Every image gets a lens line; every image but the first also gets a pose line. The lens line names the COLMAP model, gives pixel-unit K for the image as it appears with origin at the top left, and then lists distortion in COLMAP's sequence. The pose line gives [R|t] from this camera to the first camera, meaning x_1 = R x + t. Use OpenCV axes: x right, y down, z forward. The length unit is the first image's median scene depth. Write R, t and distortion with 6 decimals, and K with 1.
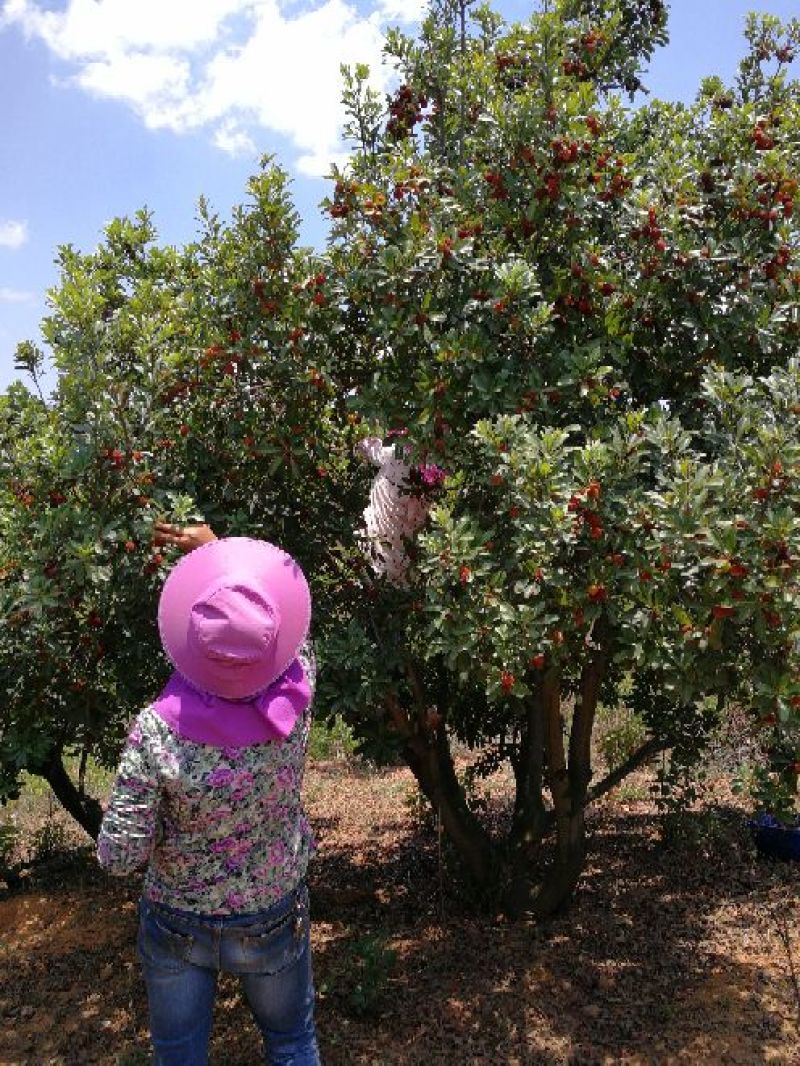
lens RADIAL K [[920.8, 0, 400.4], [0, 920.8, 534.0], [0, 0, 1]] dist [-0.017018, -0.012630]
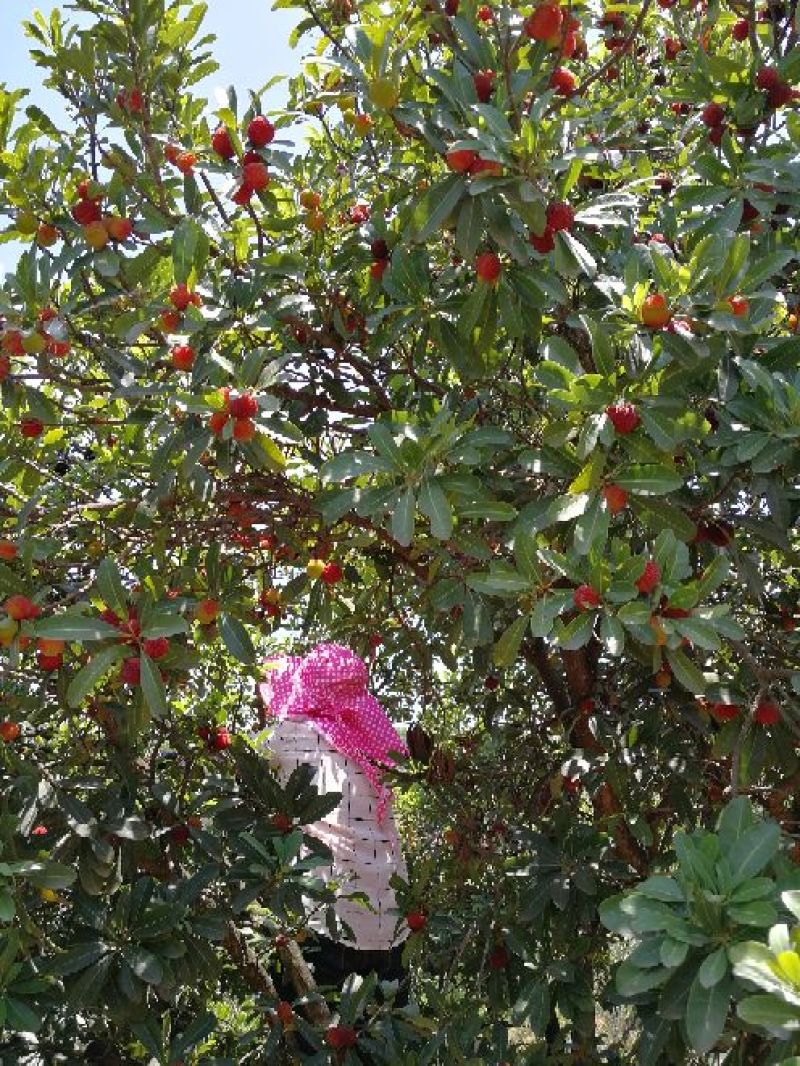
lens RADIAL K [[920.8, 0, 402.6], [0, 920.8, 531.6], [0, 0, 1]] dist [-0.017018, -0.012630]
pose [[0.991953, 0.013895, 0.125843, -0.064049], [0.029705, 0.940672, -0.338013, -0.008159], [-0.123074, 0.339031, 0.932690, 0.611076]]
